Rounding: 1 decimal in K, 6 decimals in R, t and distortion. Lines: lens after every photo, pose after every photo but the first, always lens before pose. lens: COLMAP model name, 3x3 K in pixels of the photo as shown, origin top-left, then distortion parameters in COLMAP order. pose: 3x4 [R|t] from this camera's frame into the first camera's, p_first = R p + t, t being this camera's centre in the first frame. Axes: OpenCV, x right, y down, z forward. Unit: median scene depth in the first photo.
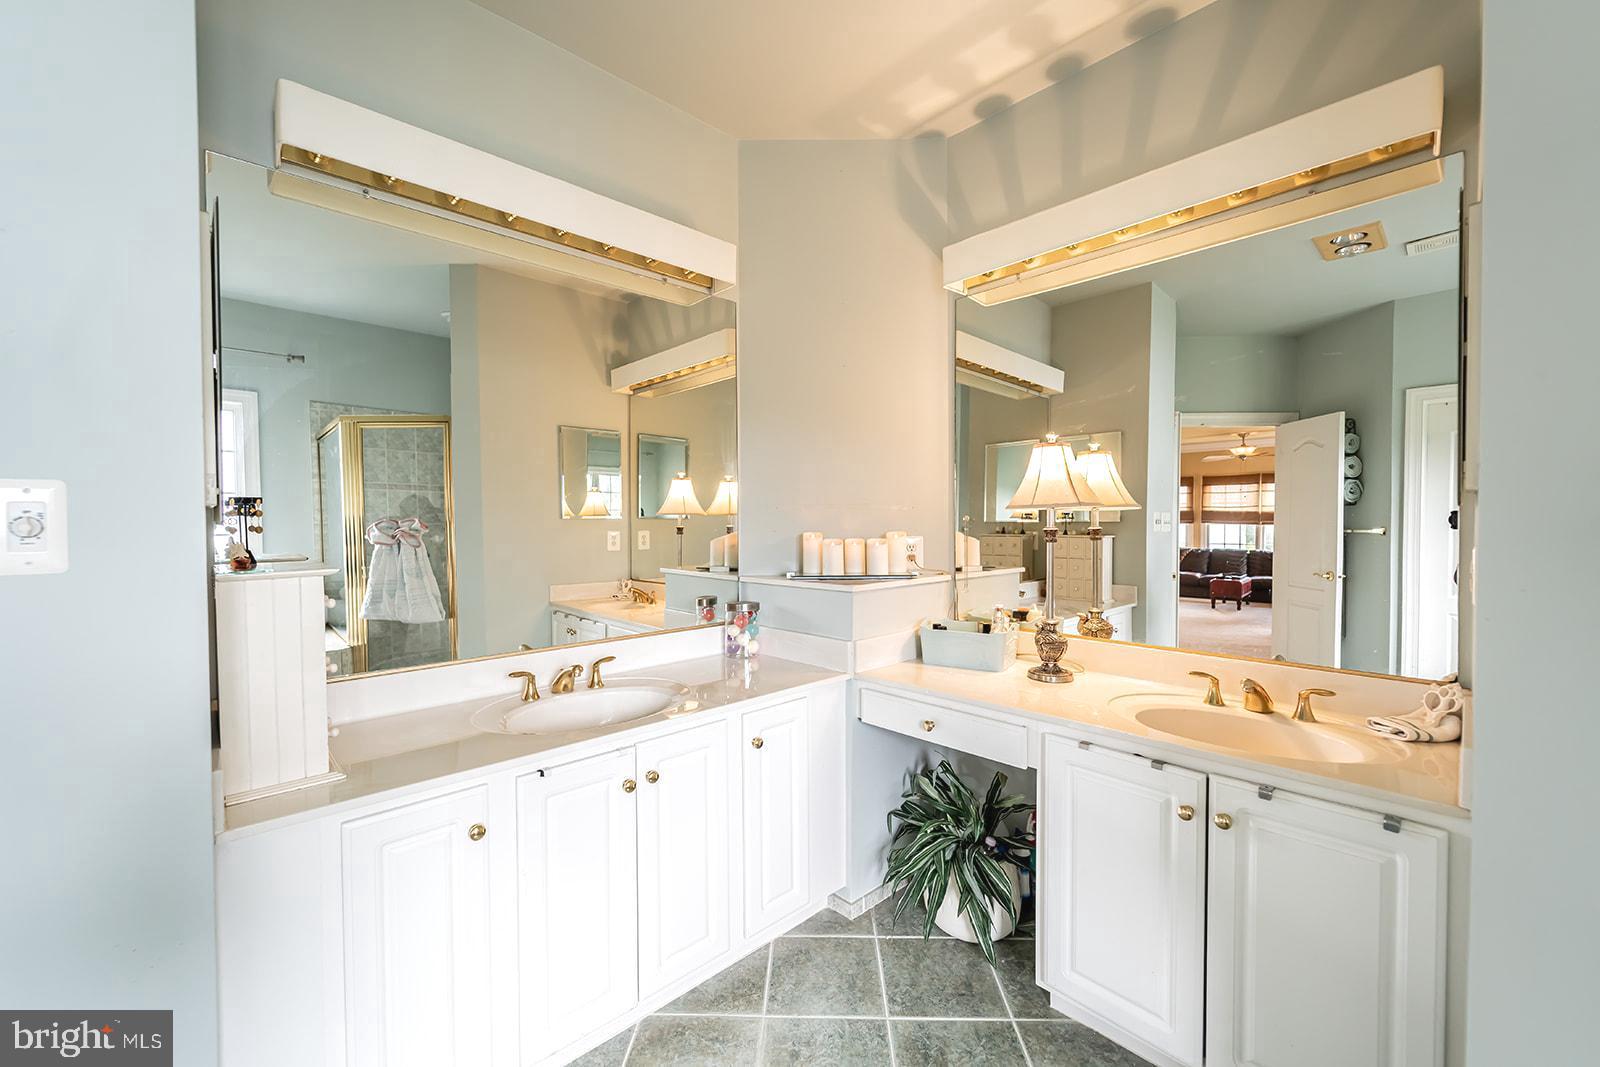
lens RADIAL K [[633.4, 0, 793.3], [0, 633.4, 529.9], [0, 0, 1]] dist [-0.008354, 0.000125]
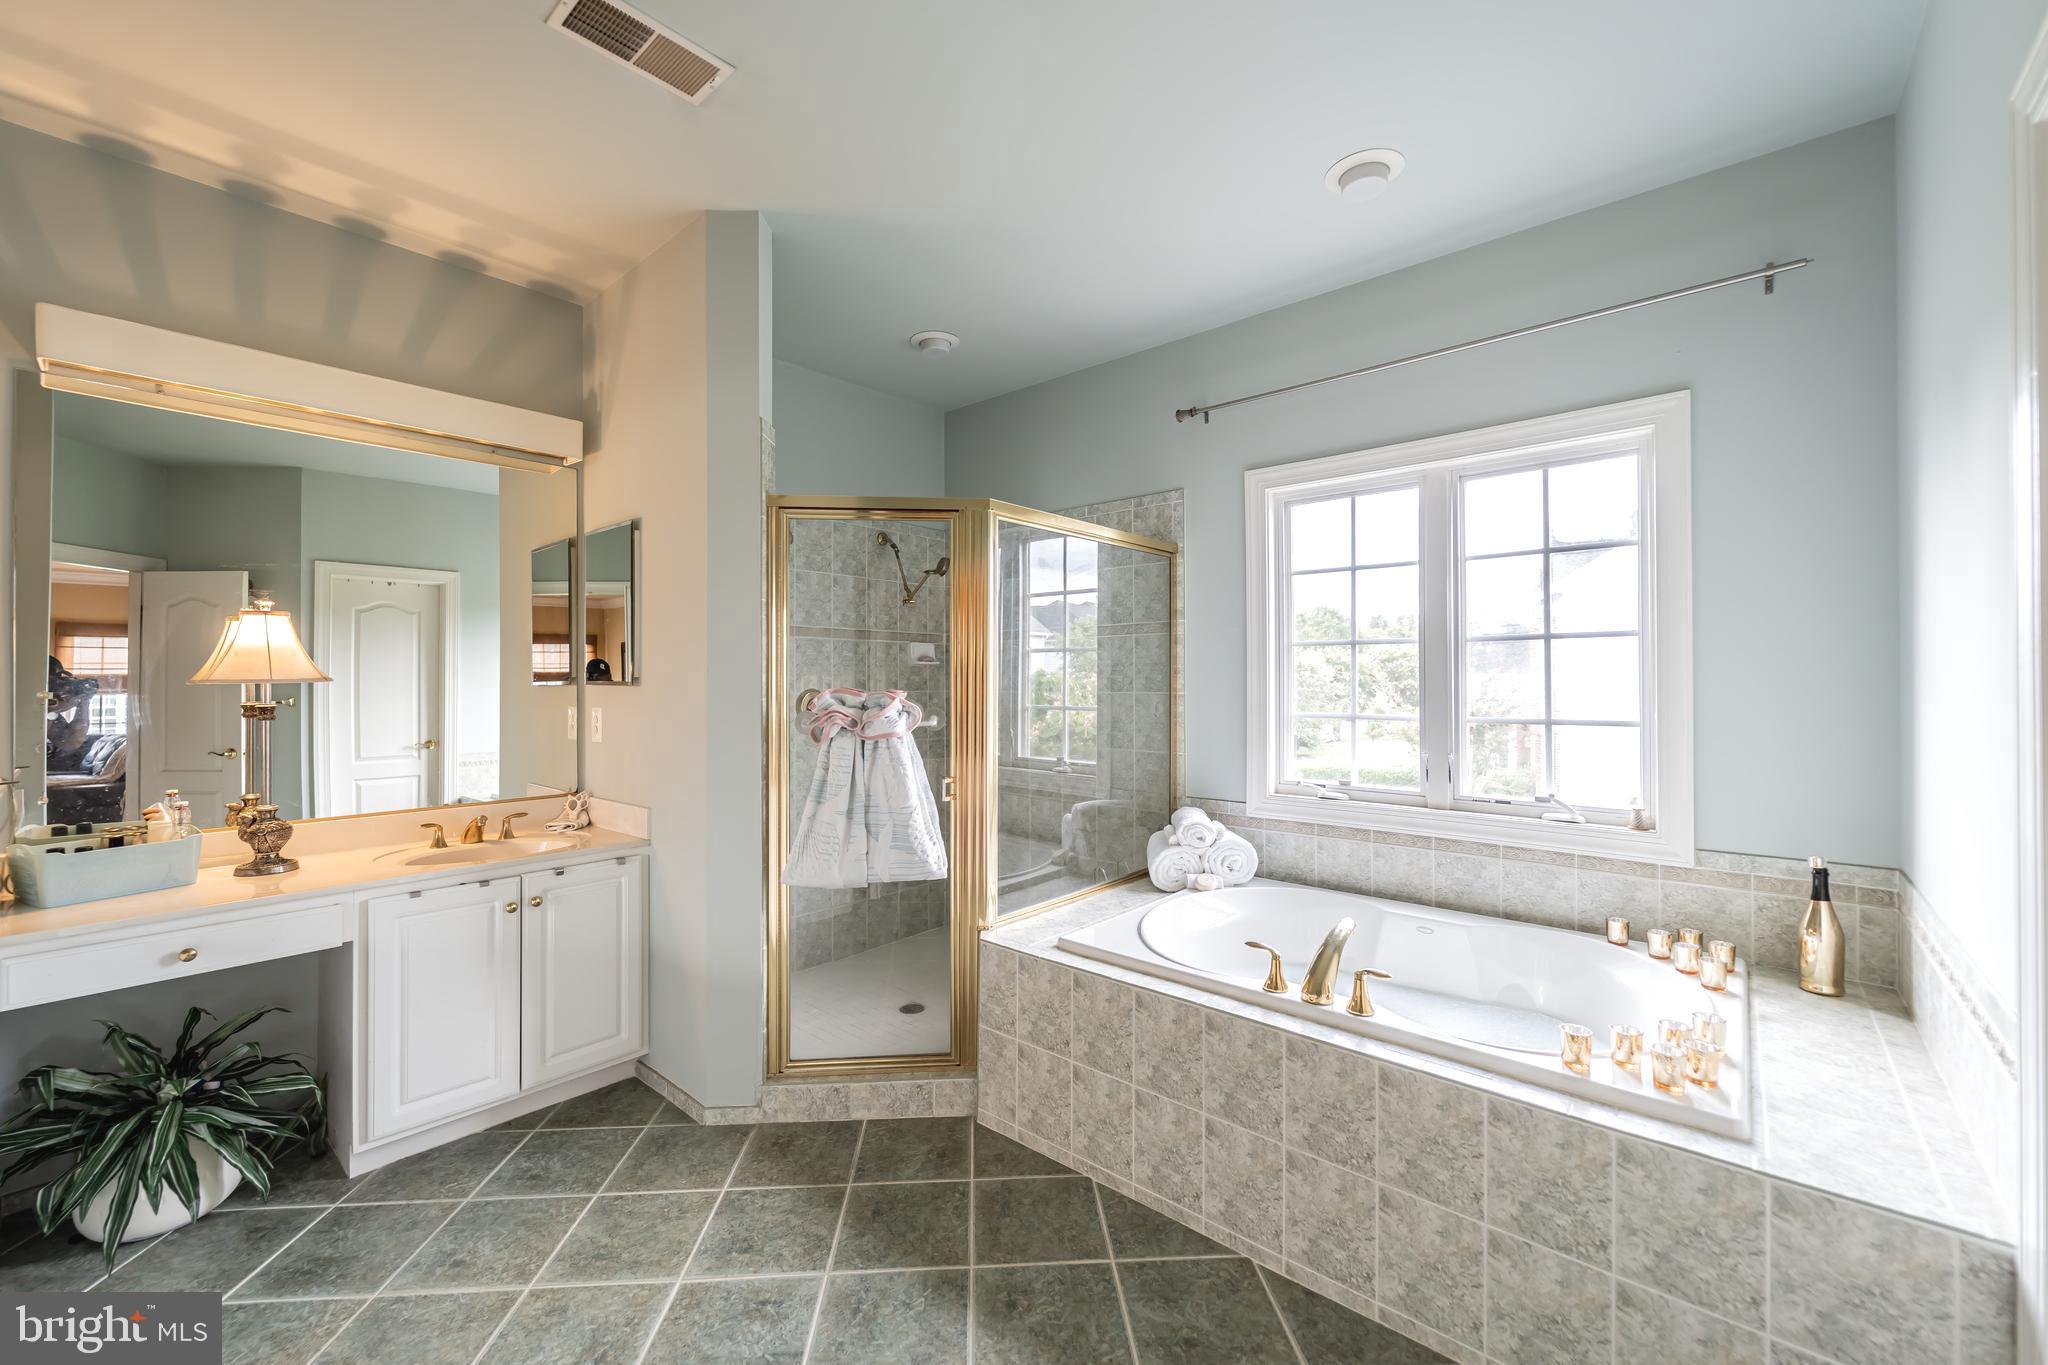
lens RADIAL K [[810.8, 0, 1015.5], [0, 810.8, 677.8], [0, 0, 1]] dist [-0.008354, 0.000125]
pose [[-0.089283, 0.002349, 0.996004, -0.956145], [0.010588, 0.999943, -0.001409, -0.031428], [-0.995950, 0.010420, -0.089303, 0.043630]]
